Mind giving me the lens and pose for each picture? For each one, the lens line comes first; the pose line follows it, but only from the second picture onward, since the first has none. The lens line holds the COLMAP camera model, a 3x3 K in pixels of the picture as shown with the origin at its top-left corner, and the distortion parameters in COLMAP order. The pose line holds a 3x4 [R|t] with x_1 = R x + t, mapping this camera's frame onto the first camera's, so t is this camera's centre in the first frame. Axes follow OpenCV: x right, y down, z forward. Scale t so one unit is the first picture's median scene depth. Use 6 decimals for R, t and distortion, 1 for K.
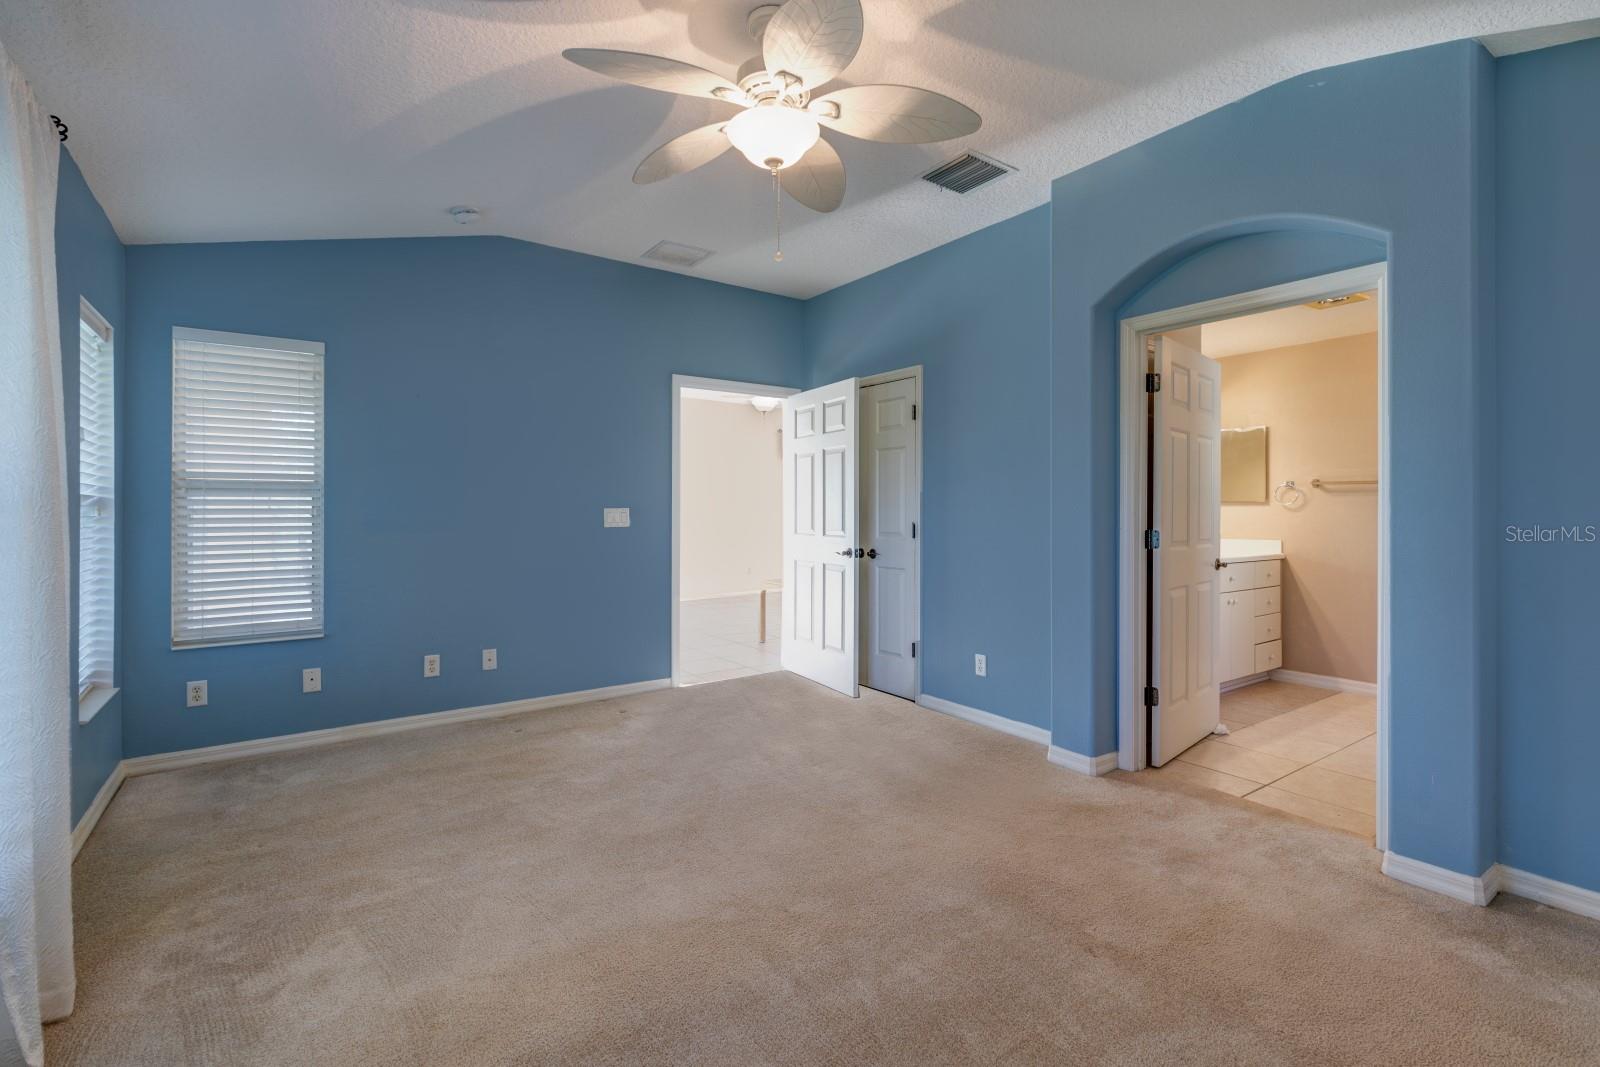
lens RADIAL K [[738.2, 0, 804.2], [0, 738.2, 518.0], [0, 0, 1]] dist [-0.001335, -0.000071]
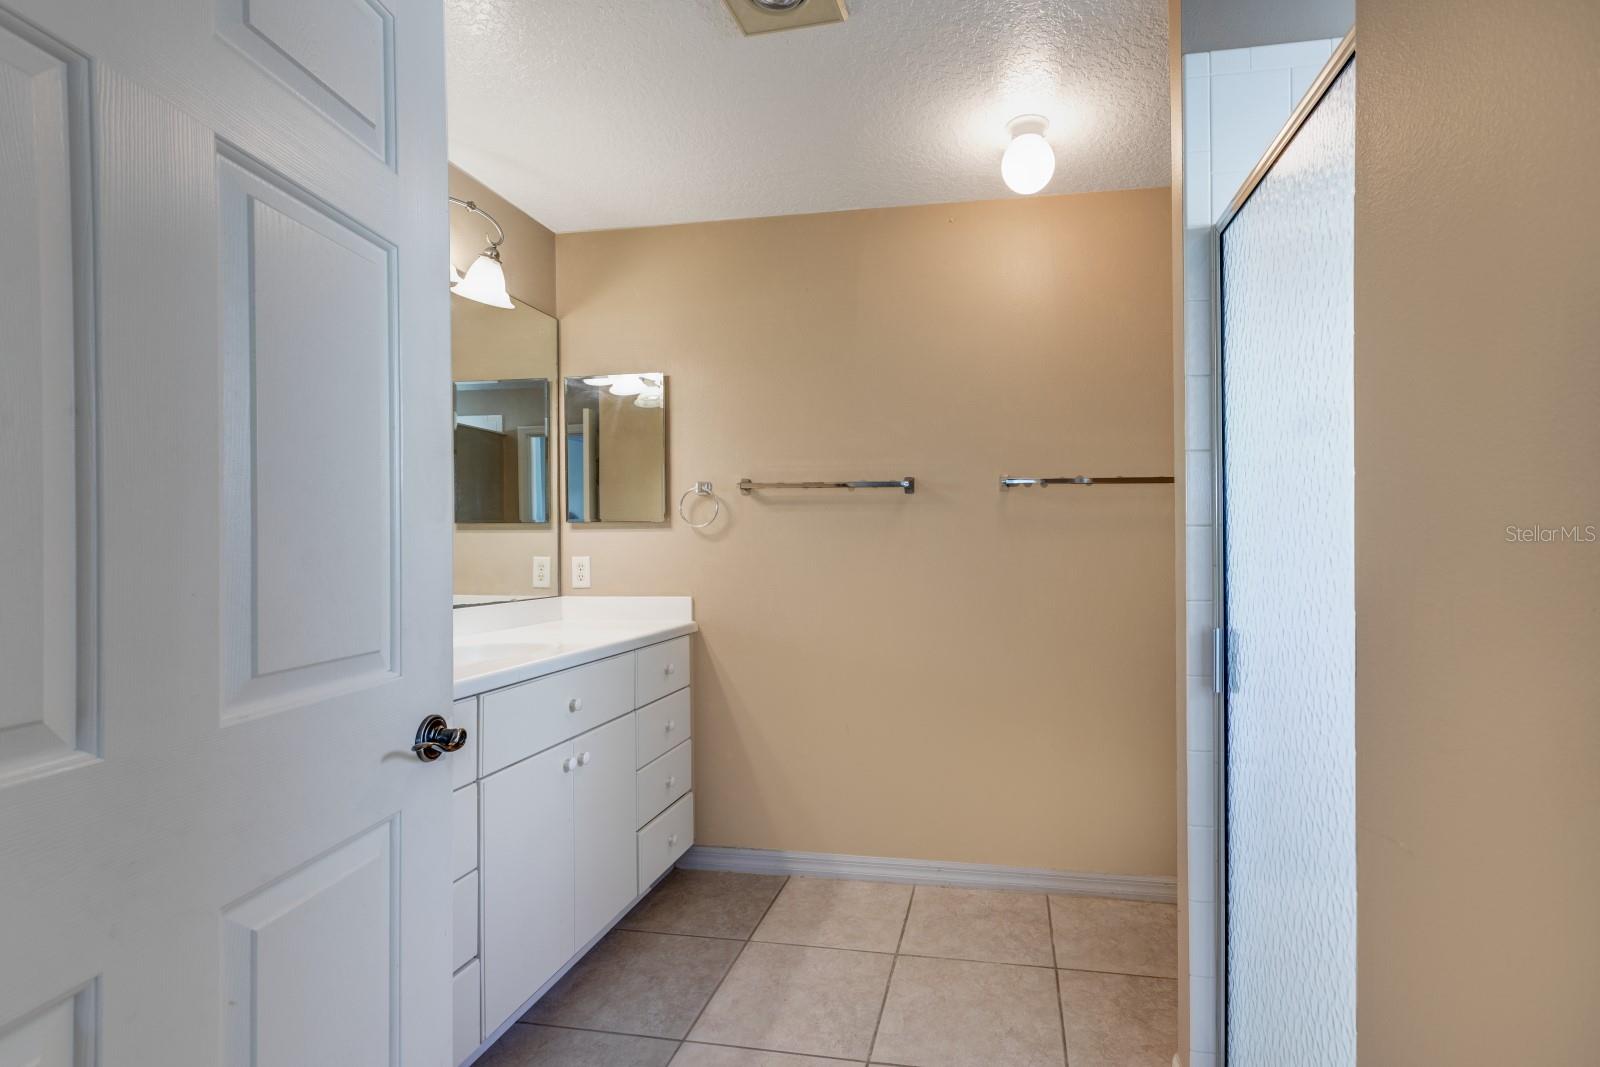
lens RADIAL K [[738.2, 0, 800.9], [0, 738.2, 538.4], [0, 0, 1]] dist [-0.001335, -0.000071]
pose [[0.783383, -0.001962, 0.621536, 0.390582], [0.011014, 0.999882, -0.010726, -0.003757], [-0.621441, 0.015248, 0.783312, 0.554277]]
